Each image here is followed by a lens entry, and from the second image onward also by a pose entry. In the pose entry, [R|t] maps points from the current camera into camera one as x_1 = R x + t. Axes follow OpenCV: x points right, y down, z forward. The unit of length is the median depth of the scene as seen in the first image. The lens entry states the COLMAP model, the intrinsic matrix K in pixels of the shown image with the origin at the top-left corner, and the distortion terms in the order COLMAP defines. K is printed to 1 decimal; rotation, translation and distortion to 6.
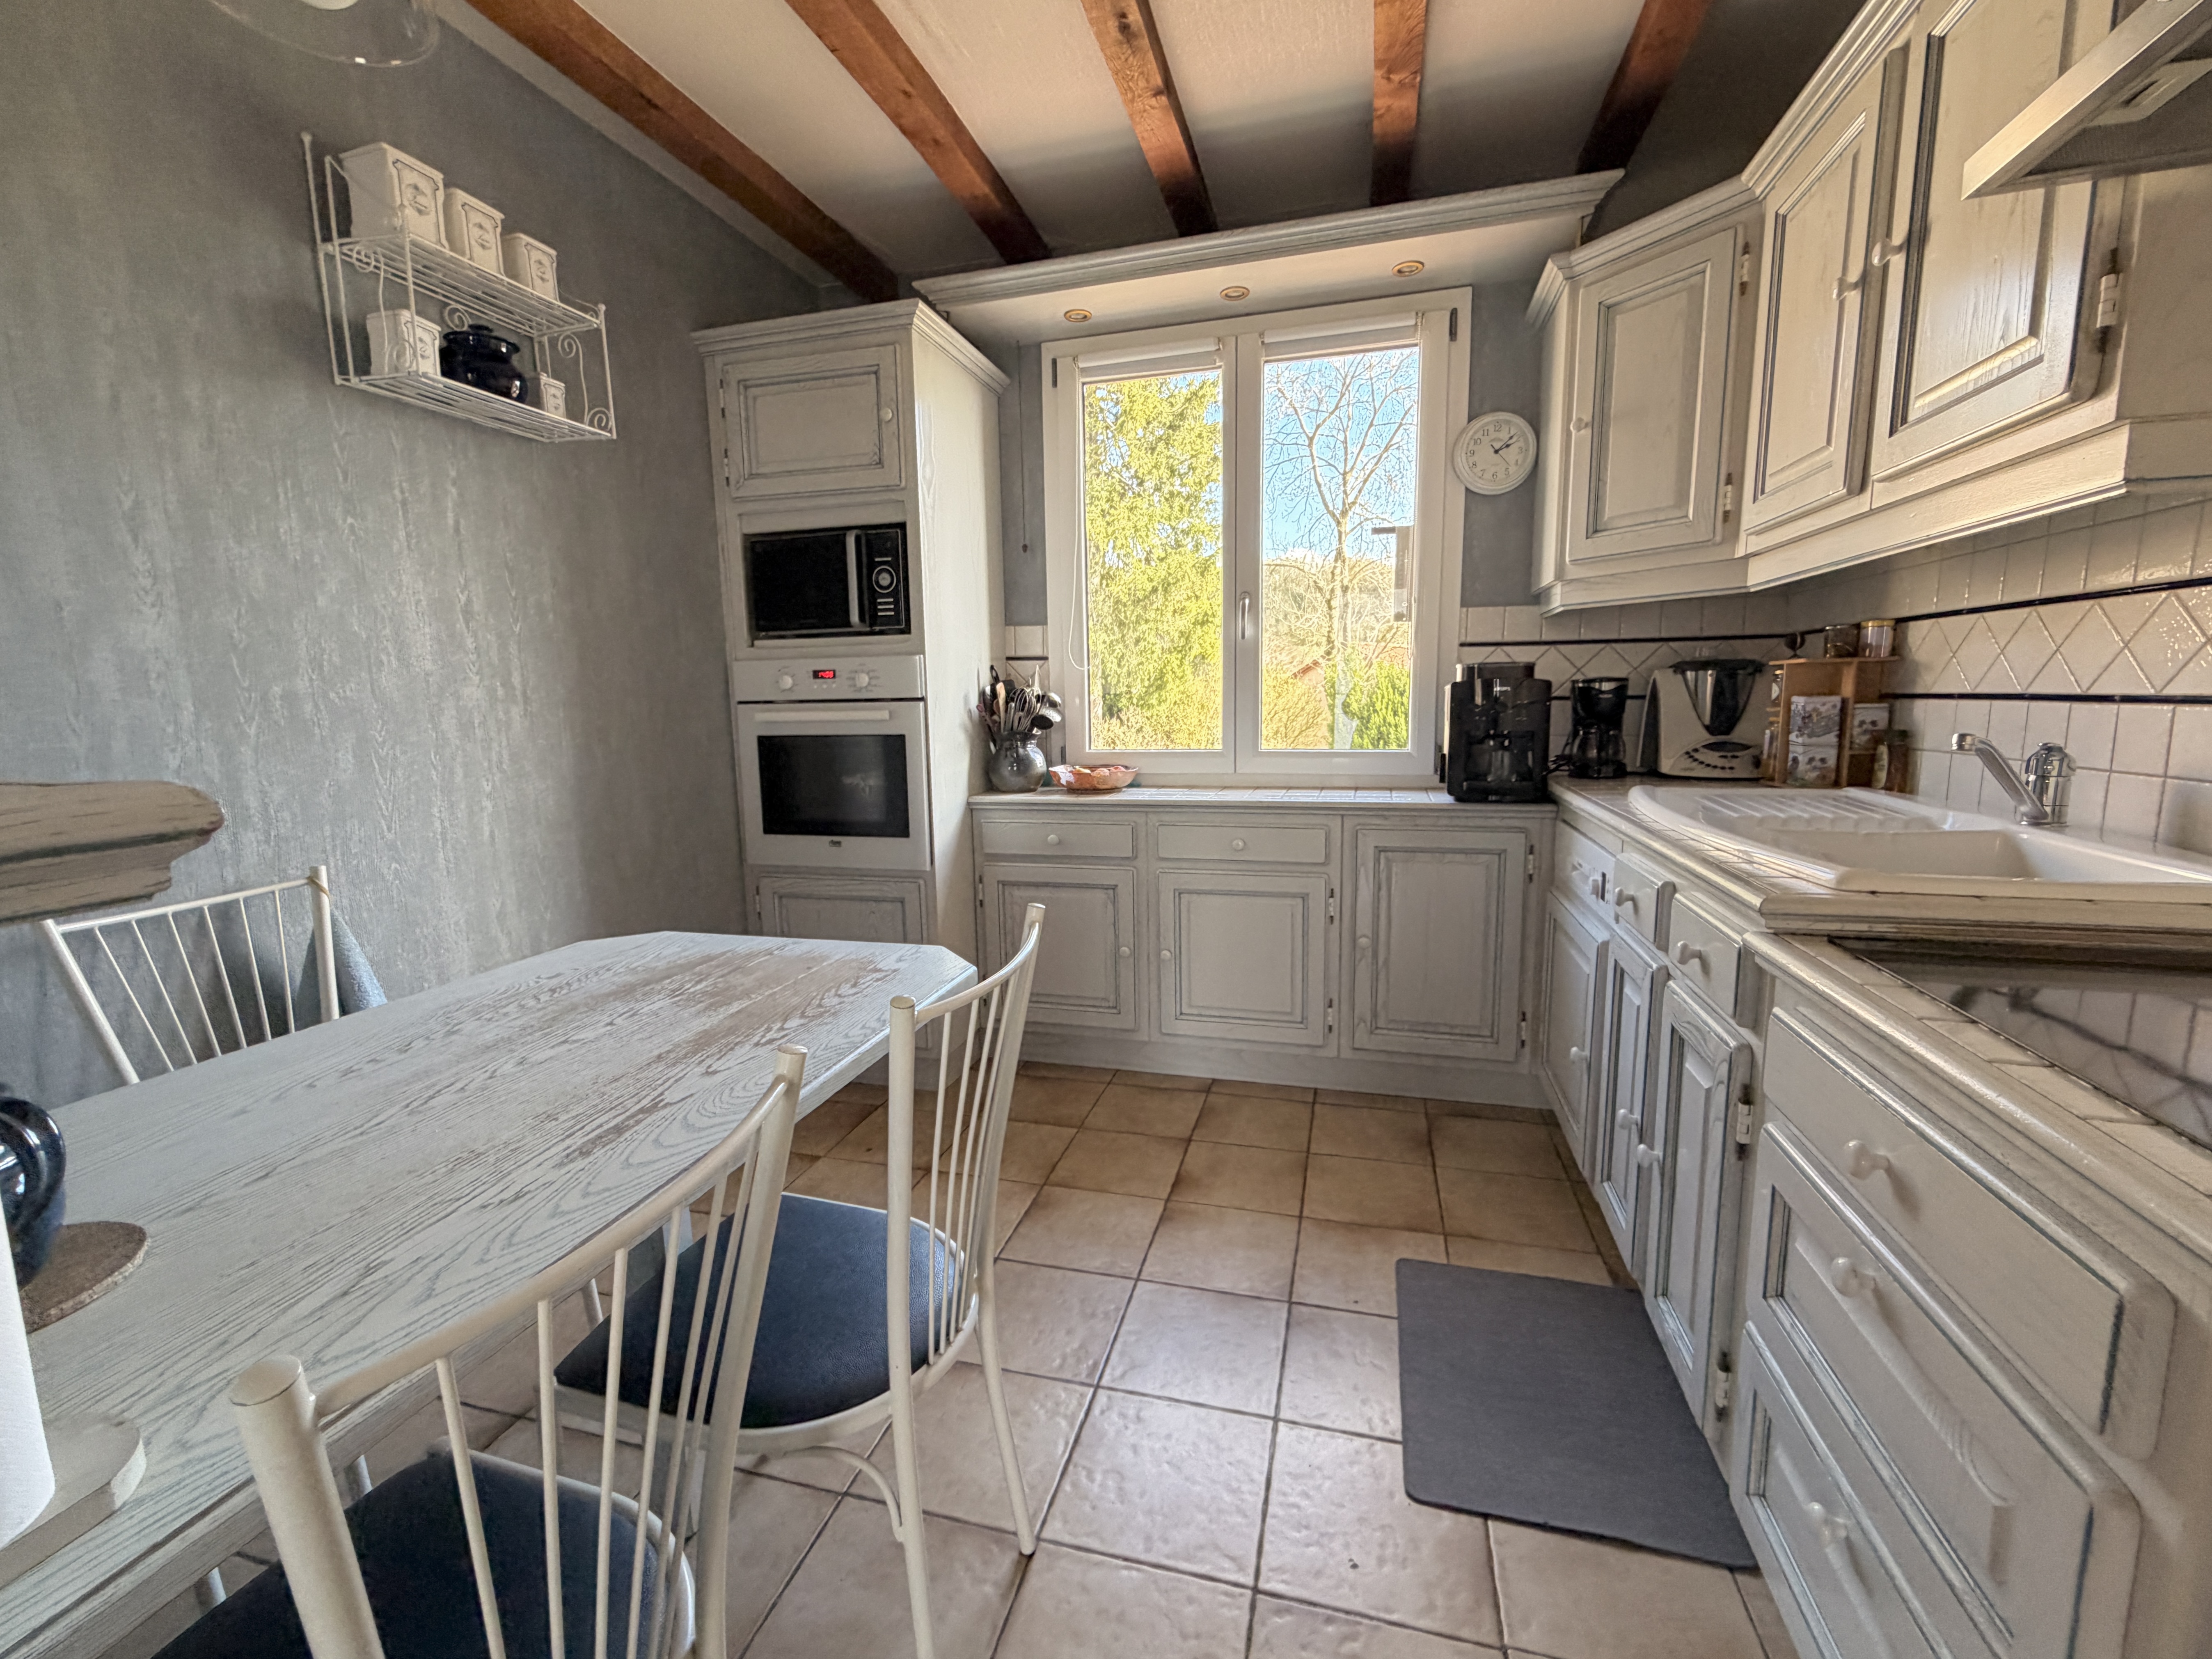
lens RADIAL K [[922.2, 0, 1100.1], [0, 922.2, 831.5], [0, 0, 1]] dist [0.001595, -0.000670]
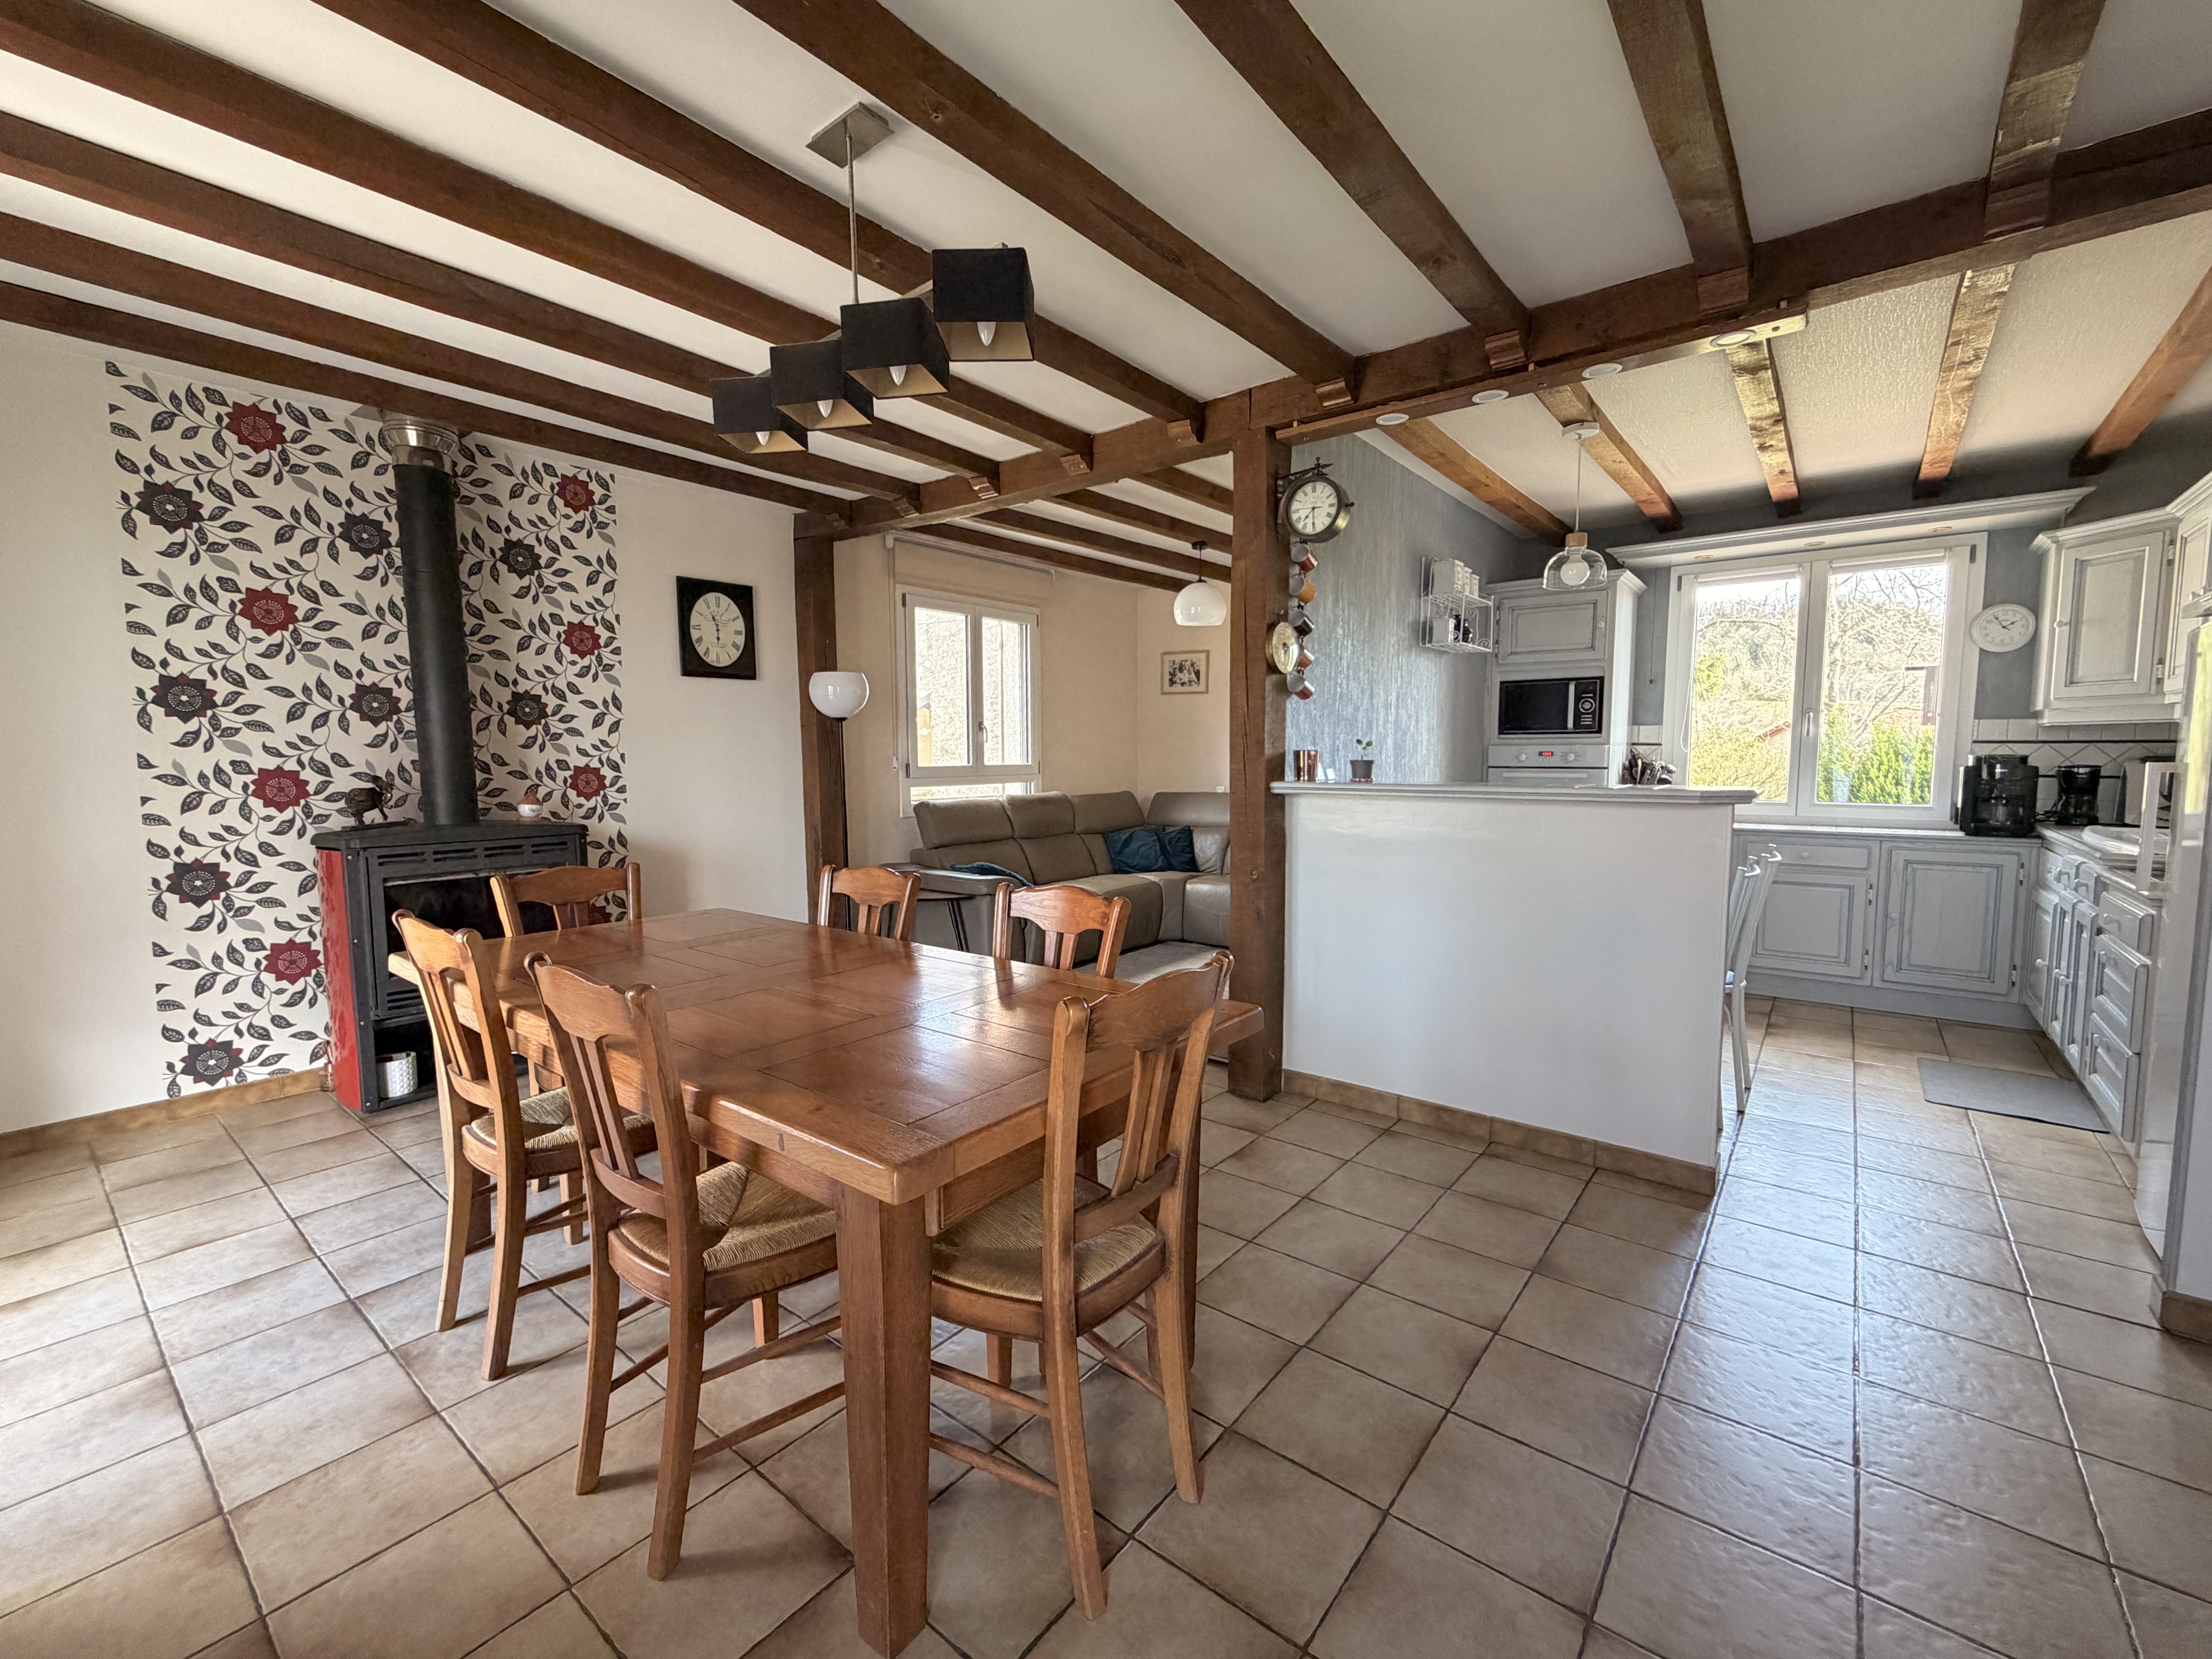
lens RADIAL K [[922.1, 0, 1100.1], [0, 922.1, 831.5], [0, 0, 1]] dist [0.001595, -0.000670]
pose [[0.920269, 0.050042, -0.388073, -0.421688], [-0.072780, 0.996372, -0.044107, 0.151475], [0.384458, 0.068834, 0.920573, -1.178902]]
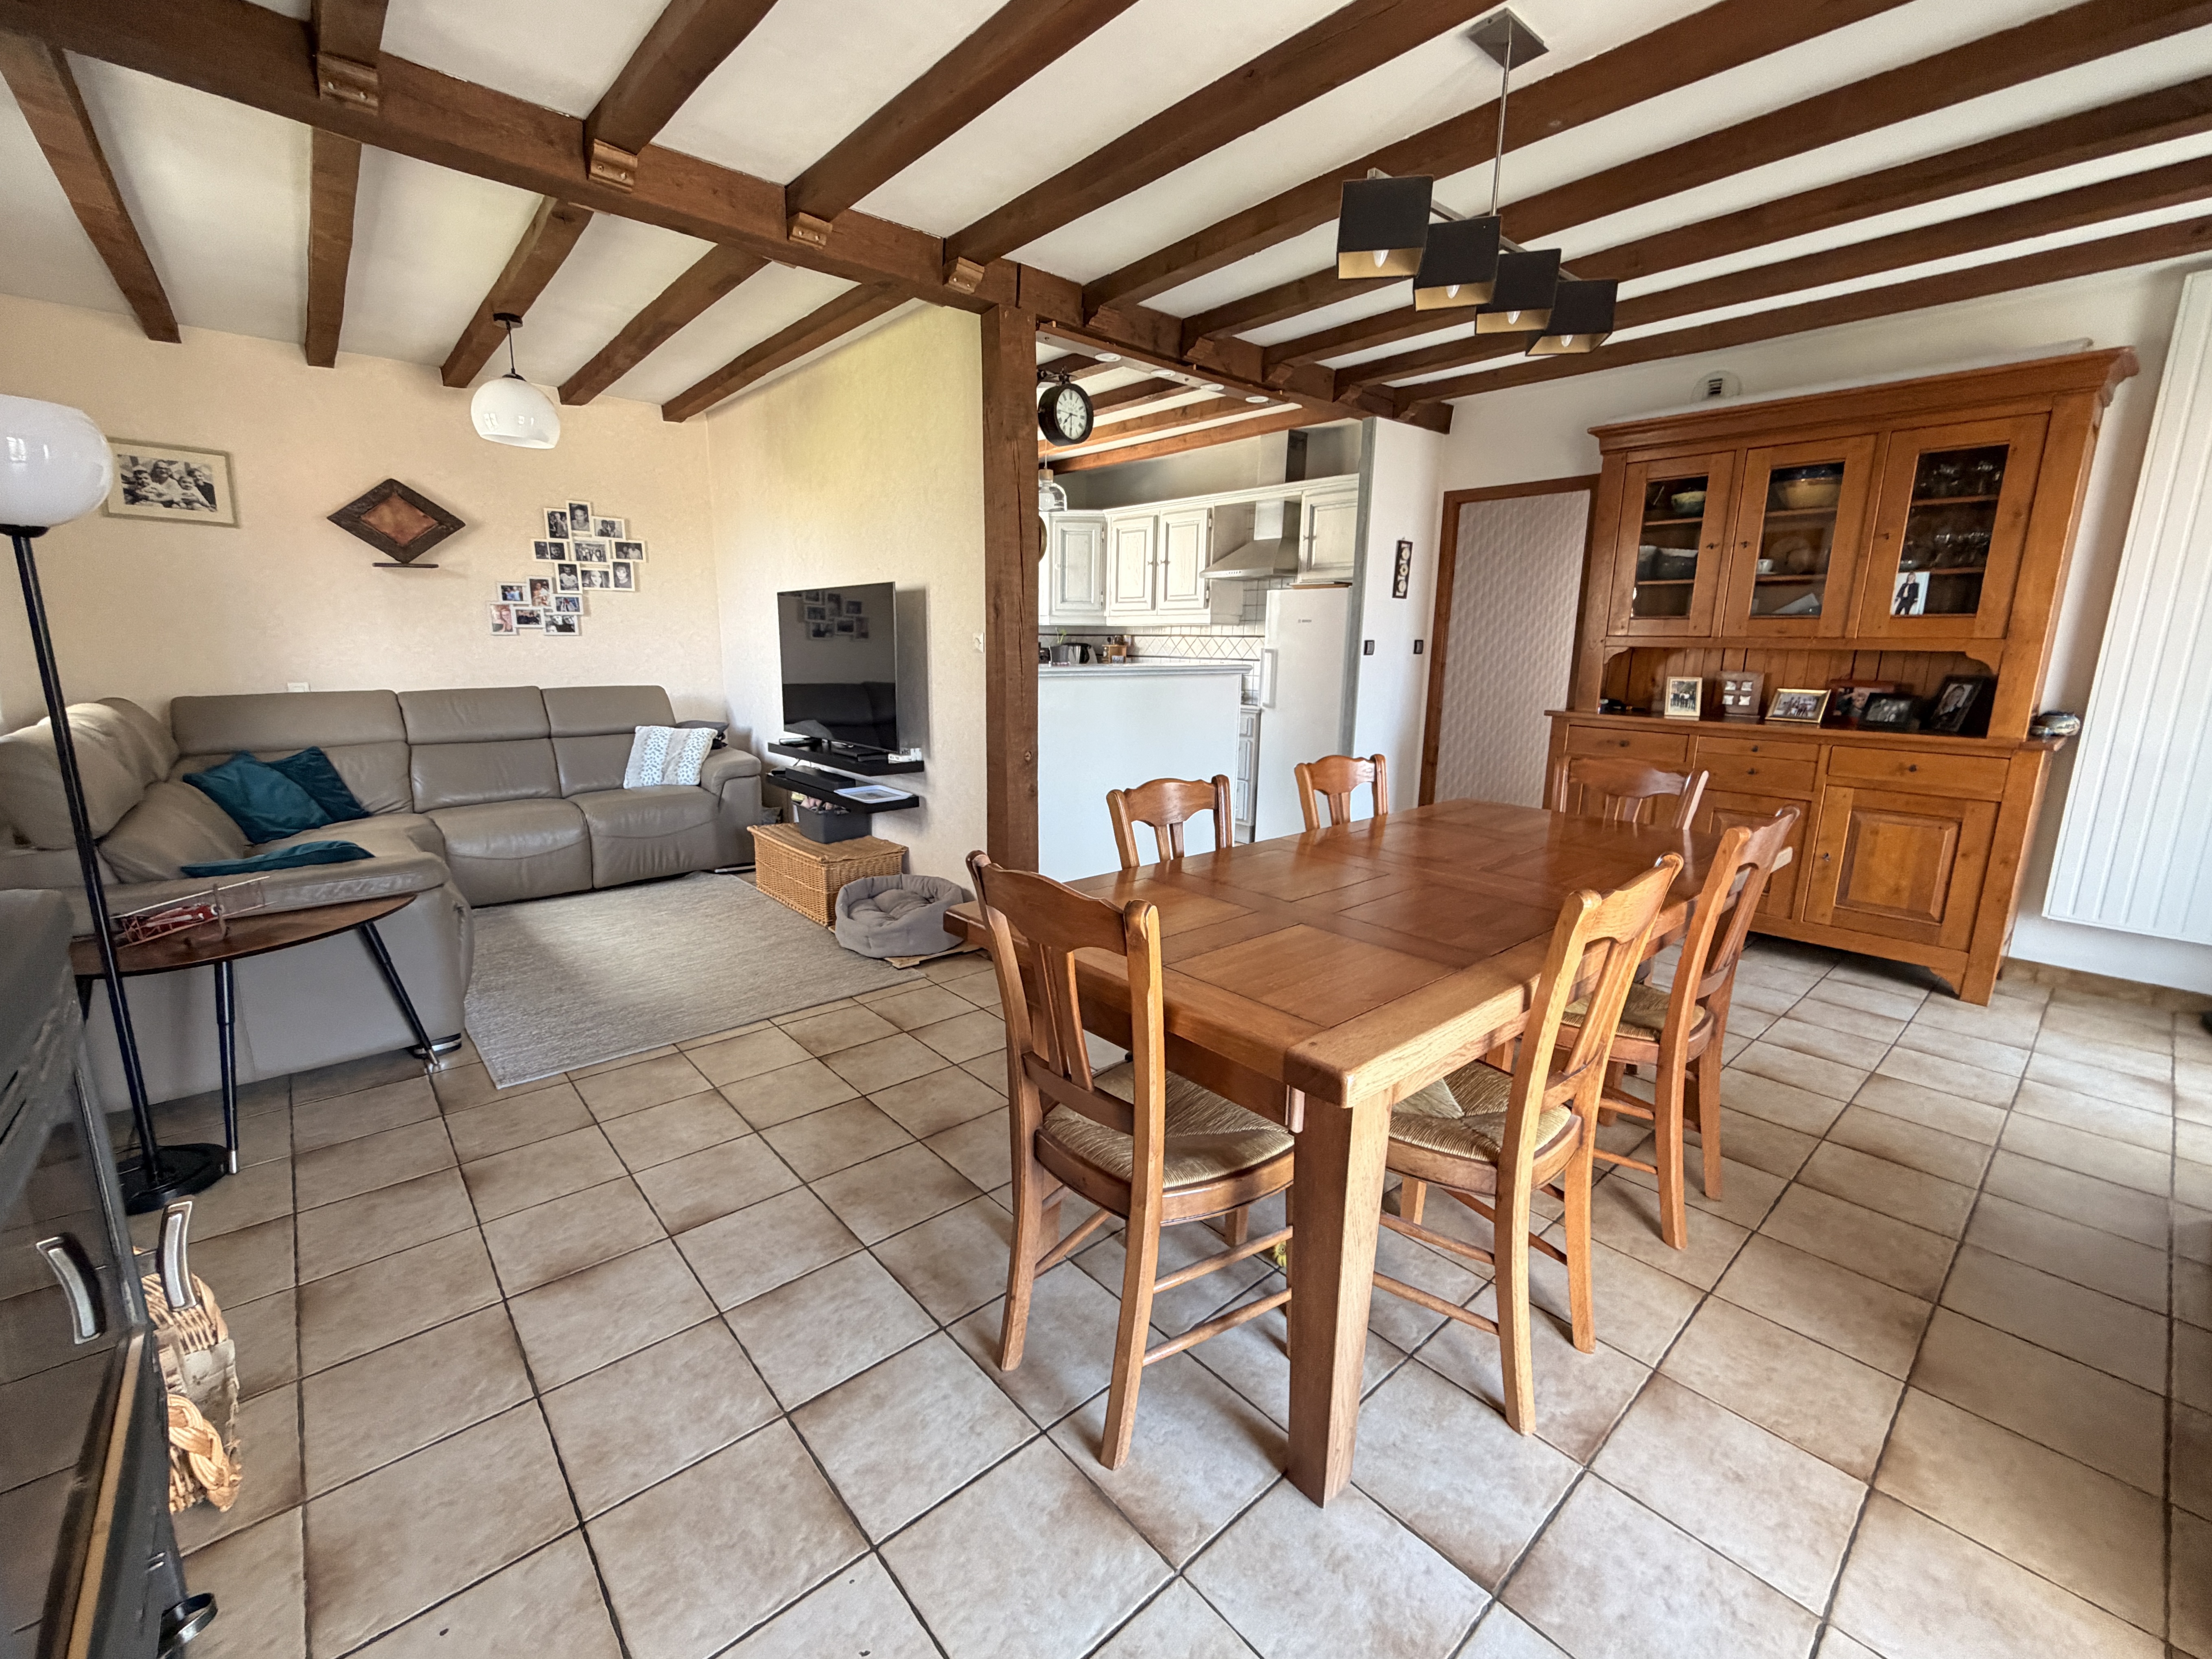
lens RADIAL K [[922.1, 0, 1100.1], [0, 922.1, 831.5], [0, 0, 1]] dist [0.001595, -0.000670]
pose [[0.542330, -0.144657, 0.827619, -1.879707], [0.099615, 0.989189, 0.107620, 0.109630], [-0.834239, 0.024078, 0.550877, -0.722904]]
